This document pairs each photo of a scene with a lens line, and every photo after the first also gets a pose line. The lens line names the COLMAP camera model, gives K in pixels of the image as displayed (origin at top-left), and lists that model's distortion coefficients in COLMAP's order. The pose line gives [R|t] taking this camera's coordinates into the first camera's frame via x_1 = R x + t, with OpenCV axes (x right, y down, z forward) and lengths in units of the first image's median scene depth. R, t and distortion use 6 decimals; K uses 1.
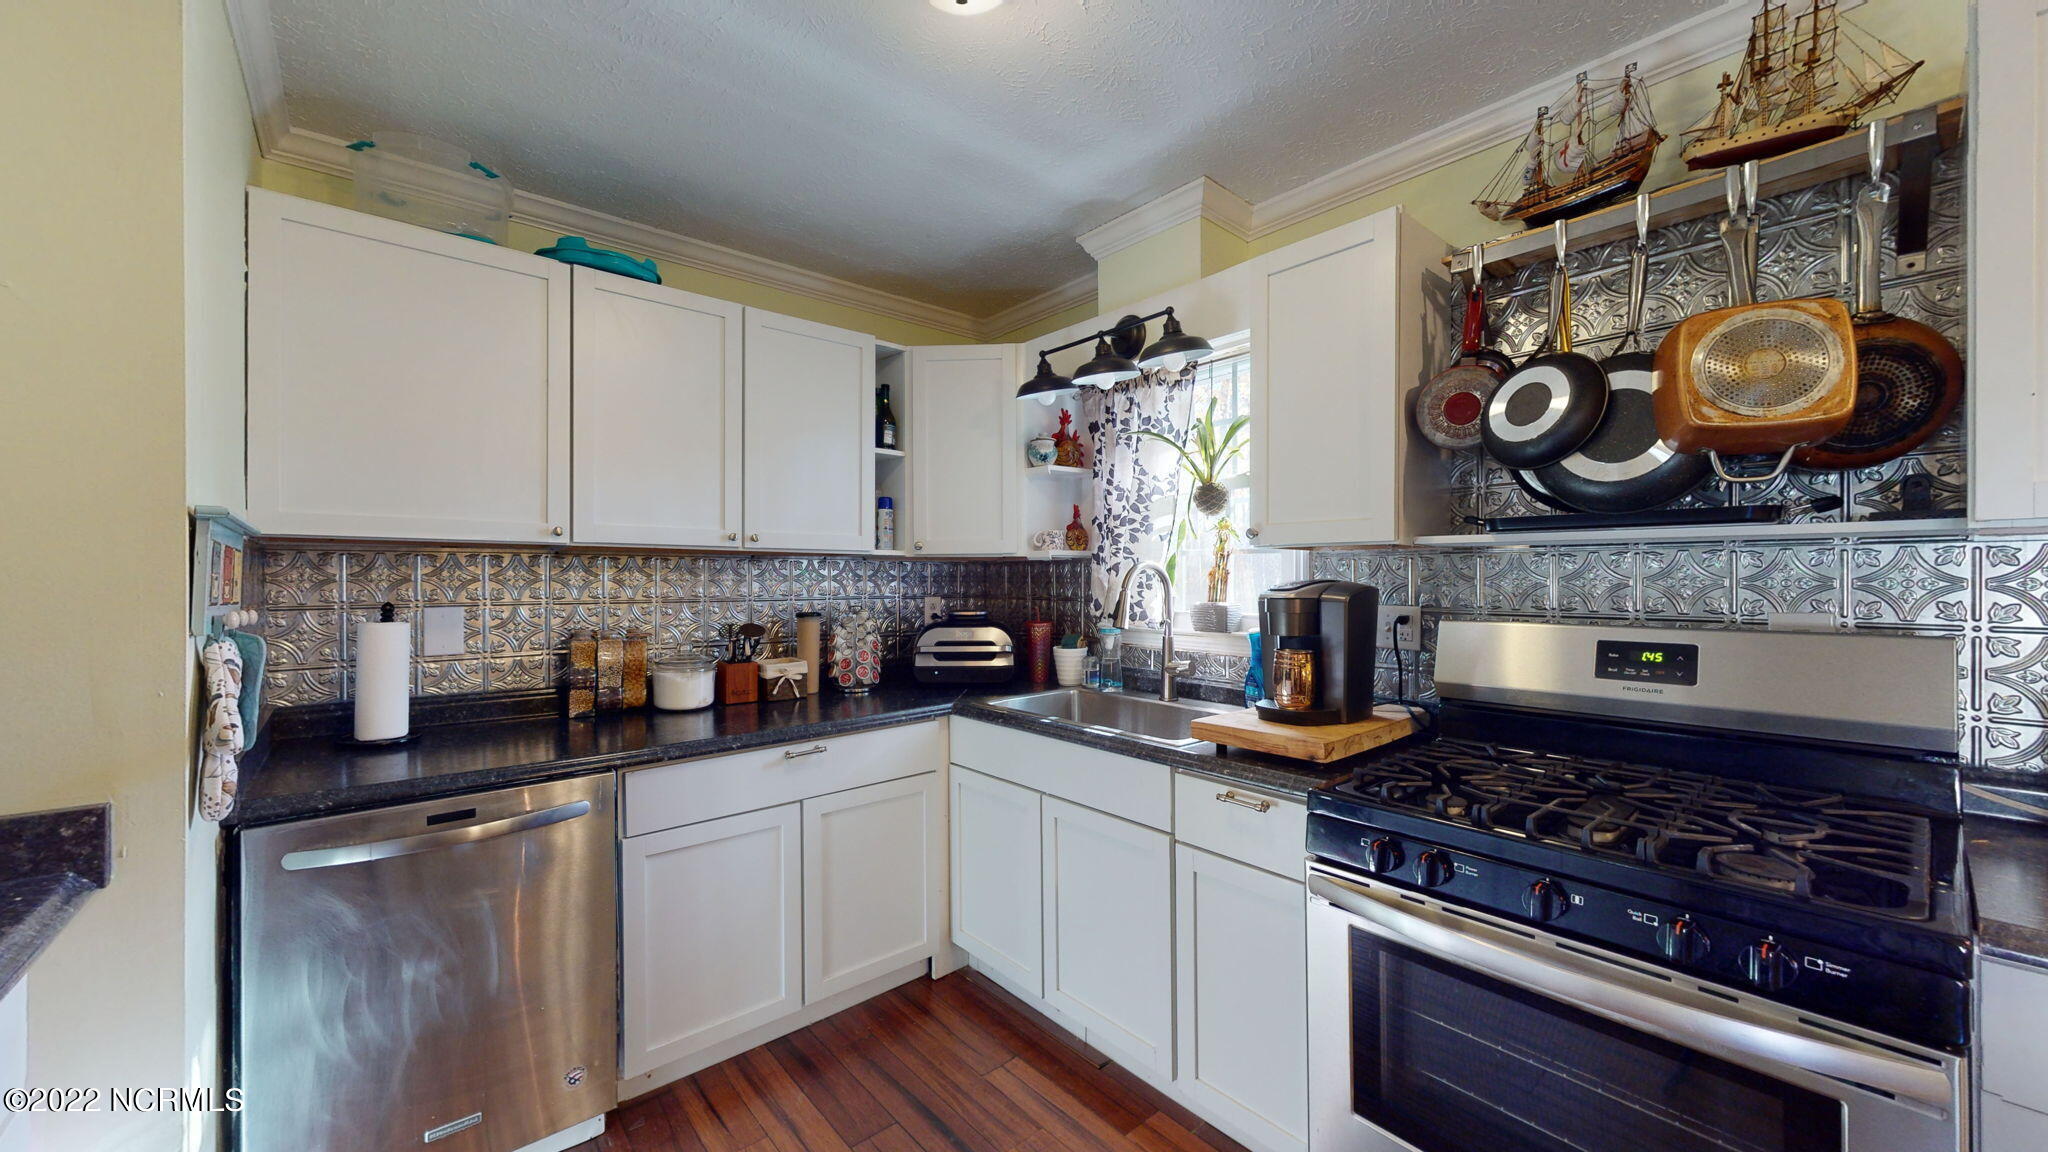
lens RADIAL K [[754.7, 0, 1023.7], [0, 754.7, 576.3], [0, 0, 1]] dist [-0.000246, 0.000242]
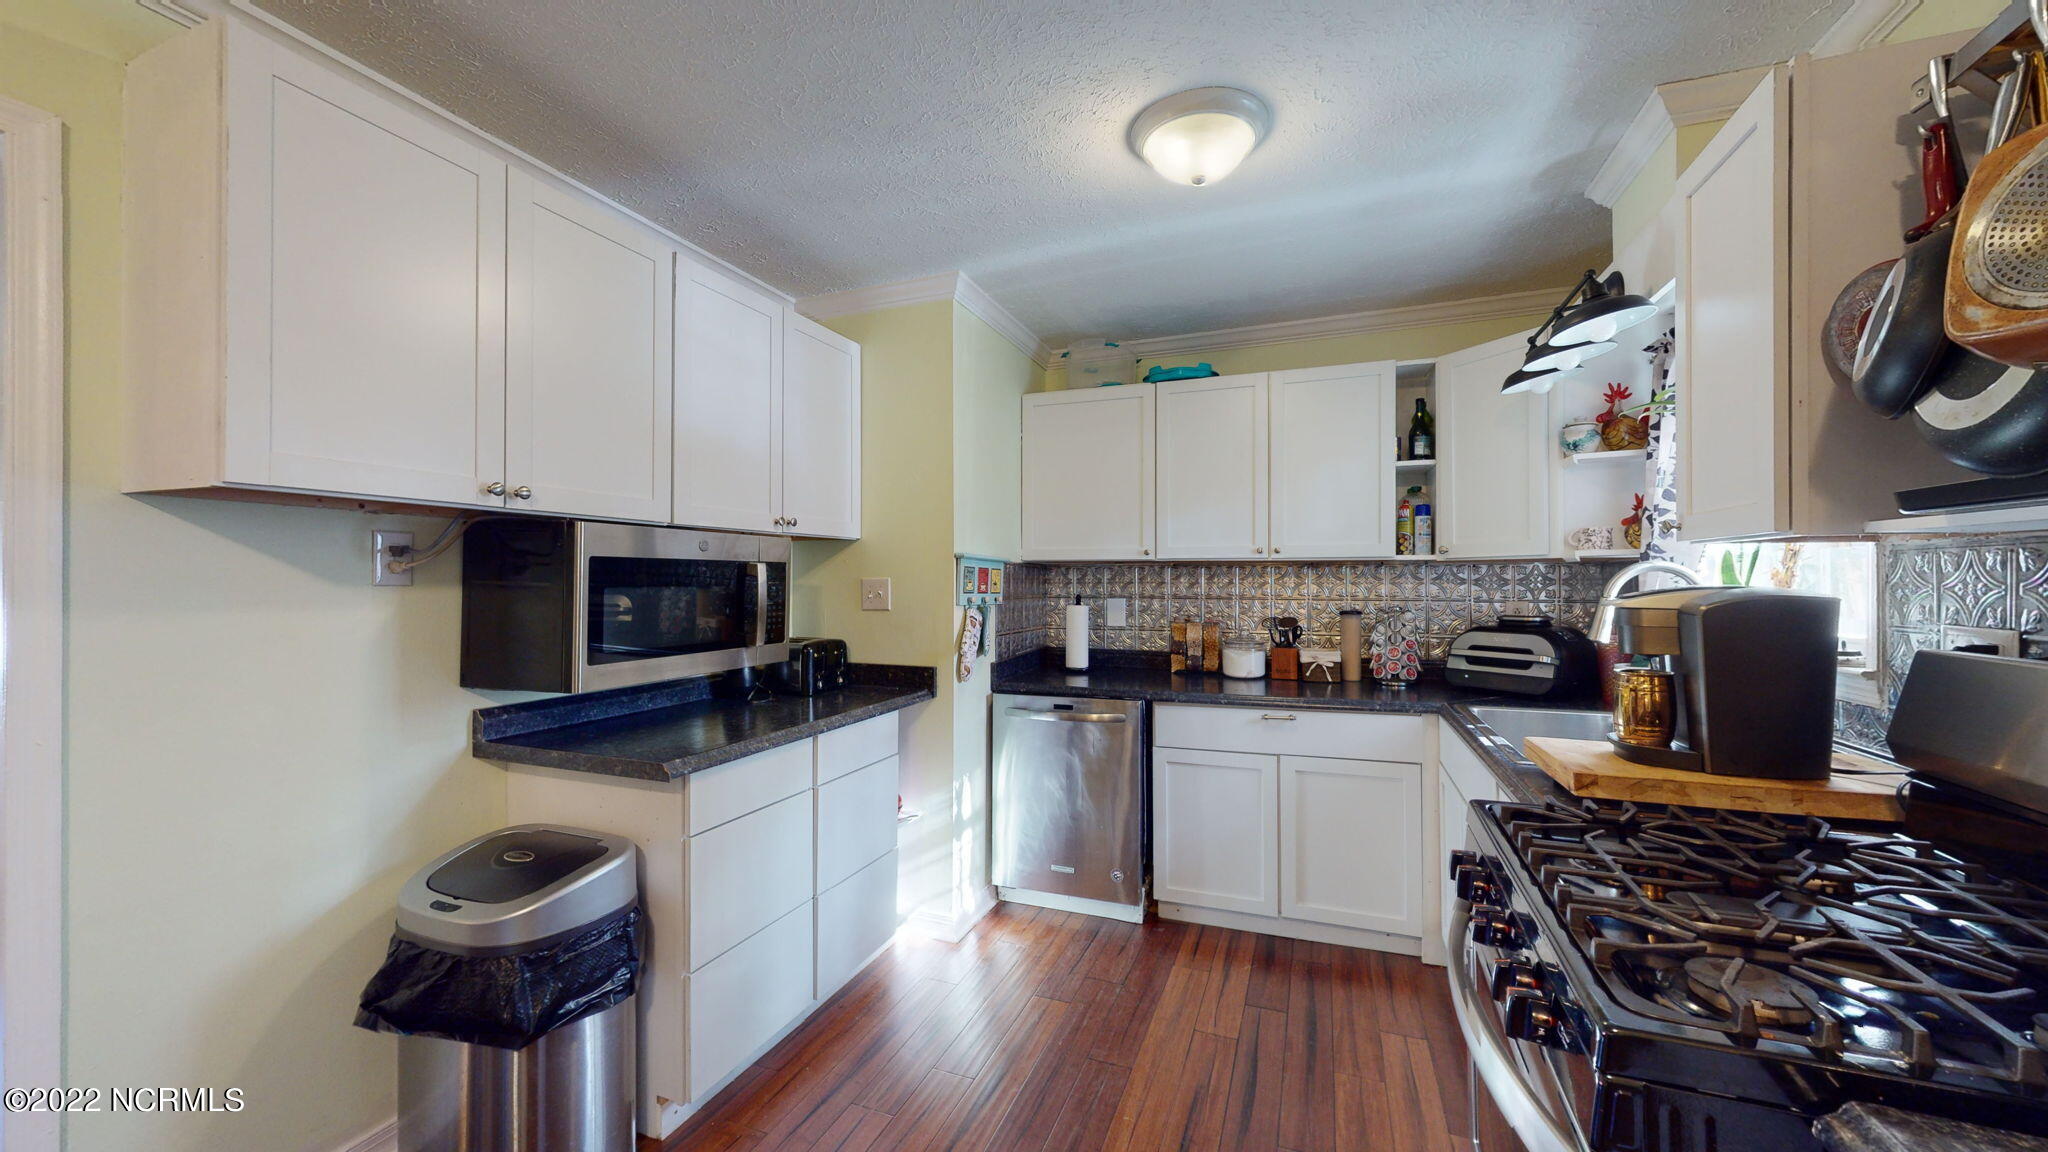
lens RADIAL K [[754.7, 0, 1026.9], [0, 754.7, 577.2], [0, 0, 1]] dist [-0.000246, 0.000242]
pose [[0.466118, -0.003106, -0.884717, 0.593974], [0.003074, 0.999993, -0.001891, -0.003782], [0.884717, -0.001839, 0.466125, 0.021822]]
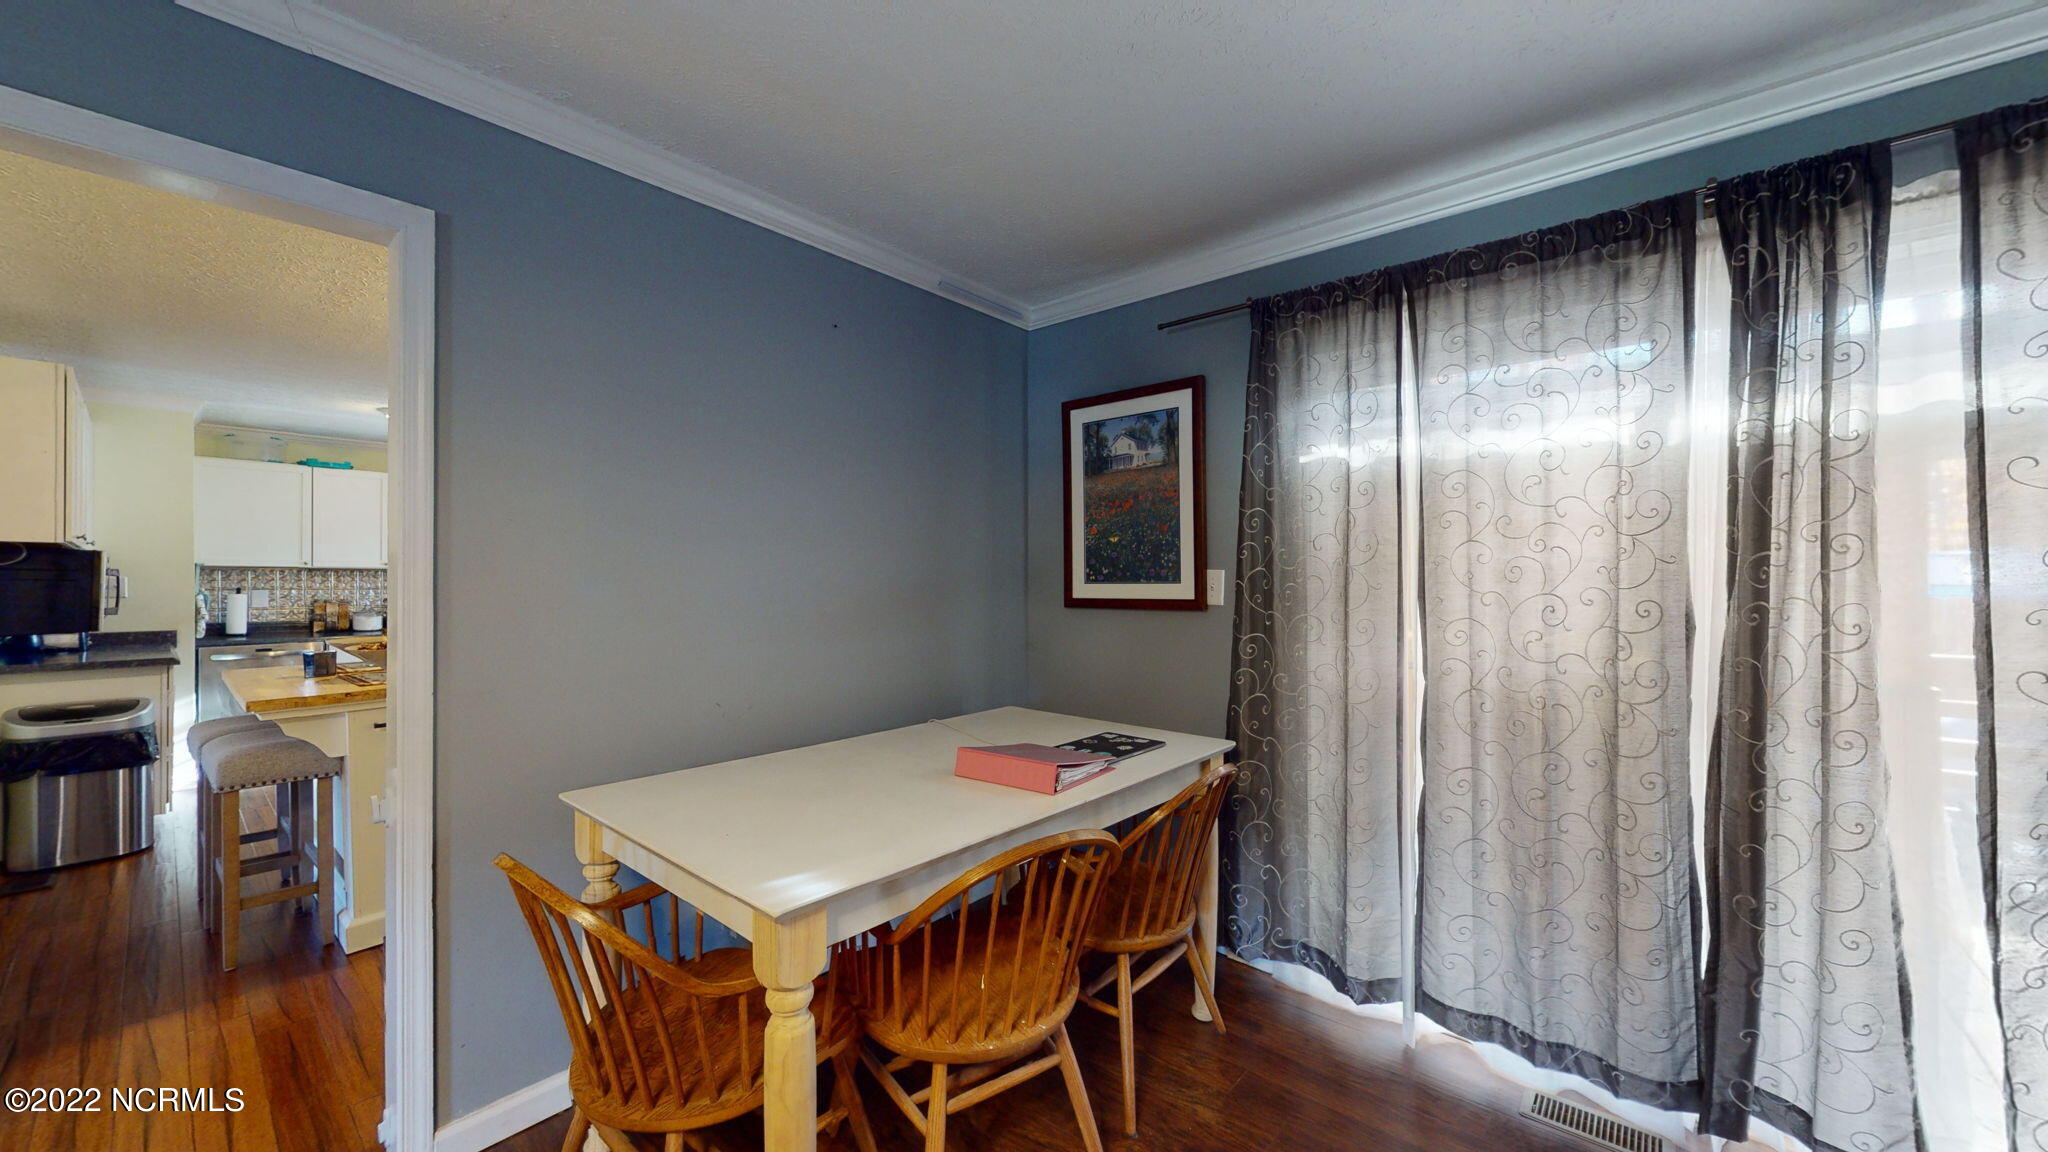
lens RADIAL K [[754.7, 0, 1023.0], [0, 754.7, 584.1], [0, 0, 1]] dist [-0.000246, 0.000242]
pose [[0.990264, -0.002089, 0.139189, 1.435683], [0.001197, 0.999978, 0.006494, 0.004365], [-0.139199, -0.006265, 0.990245, -1.891708]]
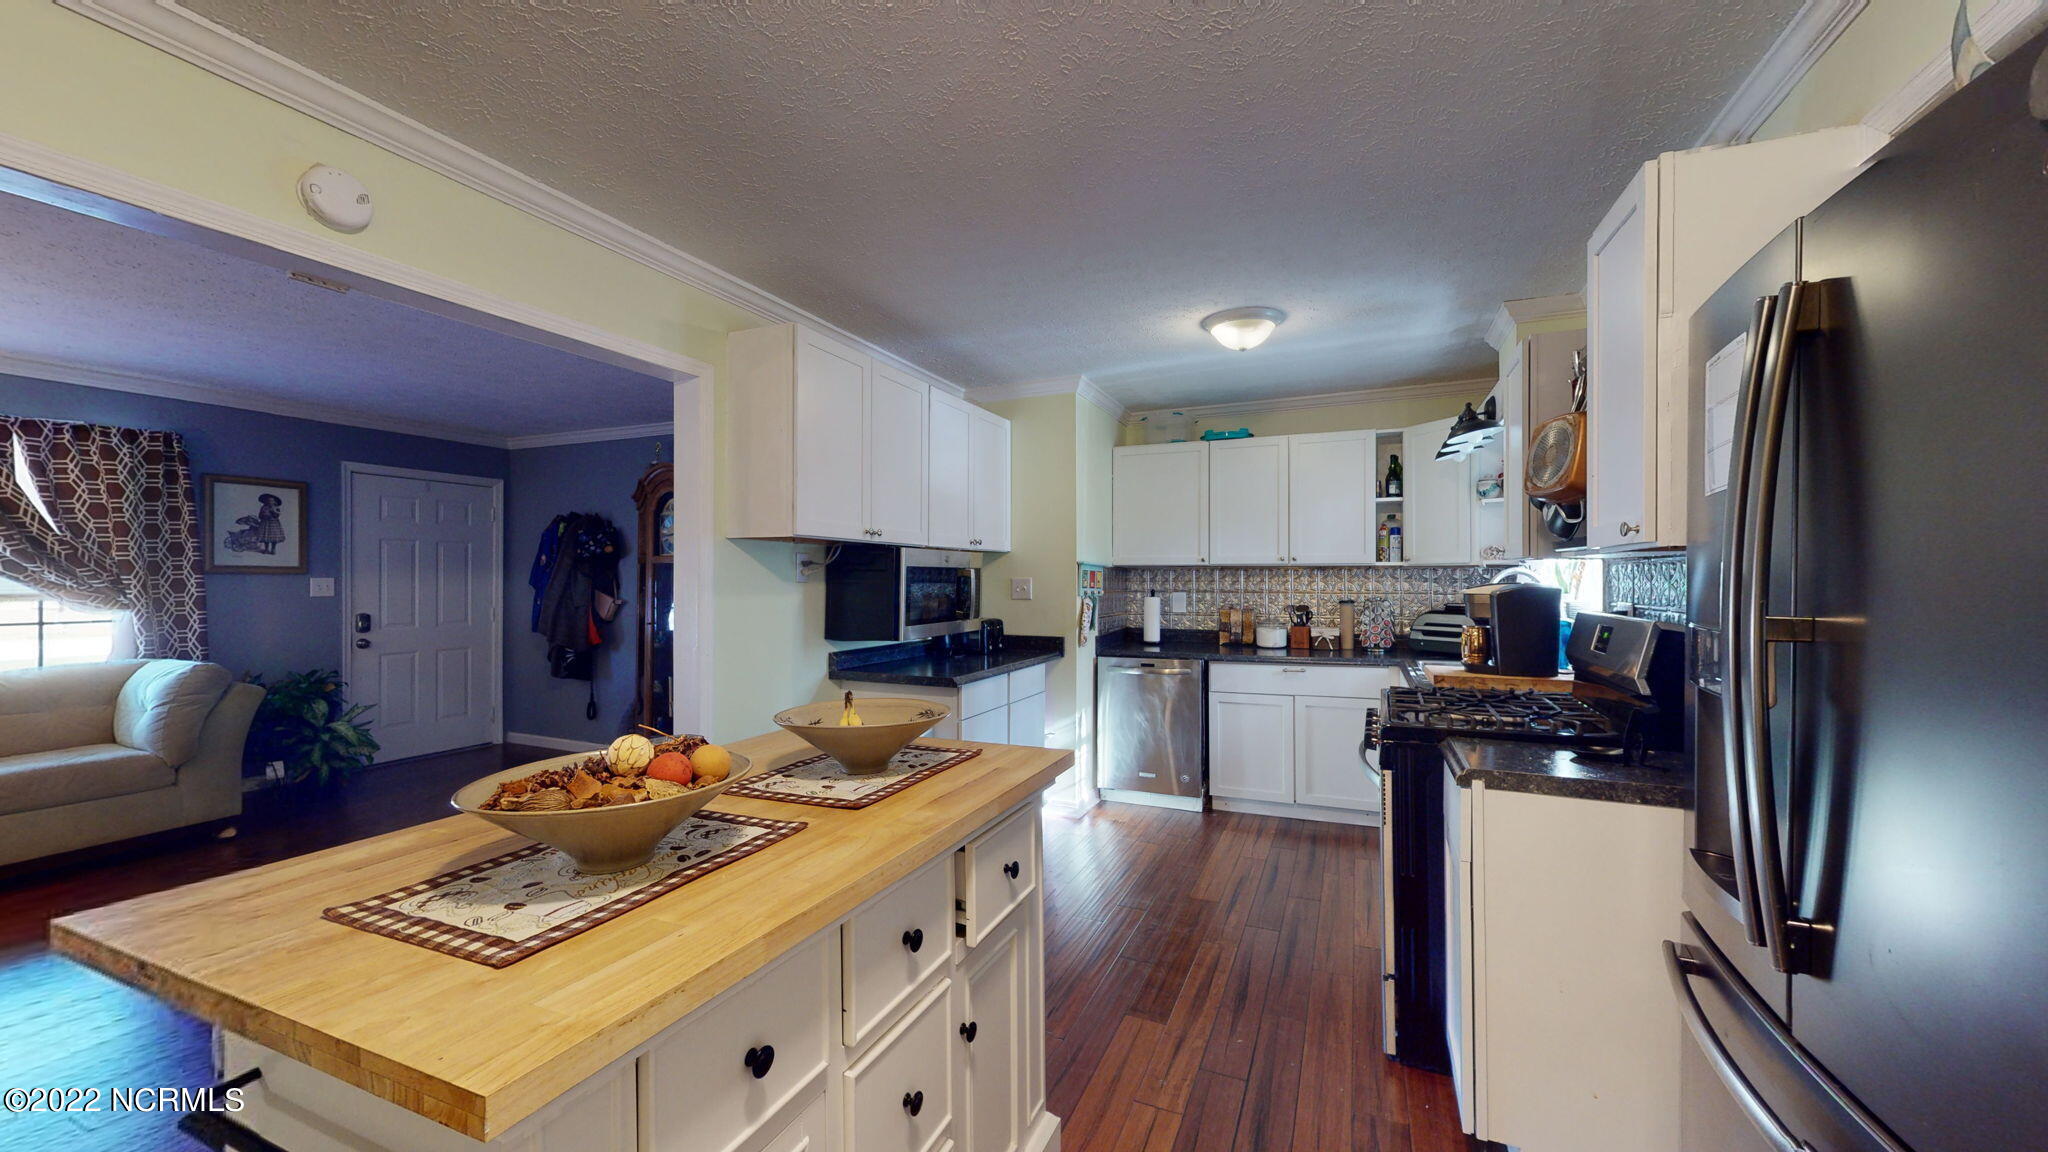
lens RADIAL K [[754.7, 0, 1027.6], [0, 754.7, 577.6], [0, 0, 1]] dist [-0.000246, 0.000242]
pose [[0.430170, -0.001258, -0.902747, 1.066546], [0.003185, 0.999995, 0.000125, -0.006334], [0.902742, -0.002929, 0.430172, -0.409705]]
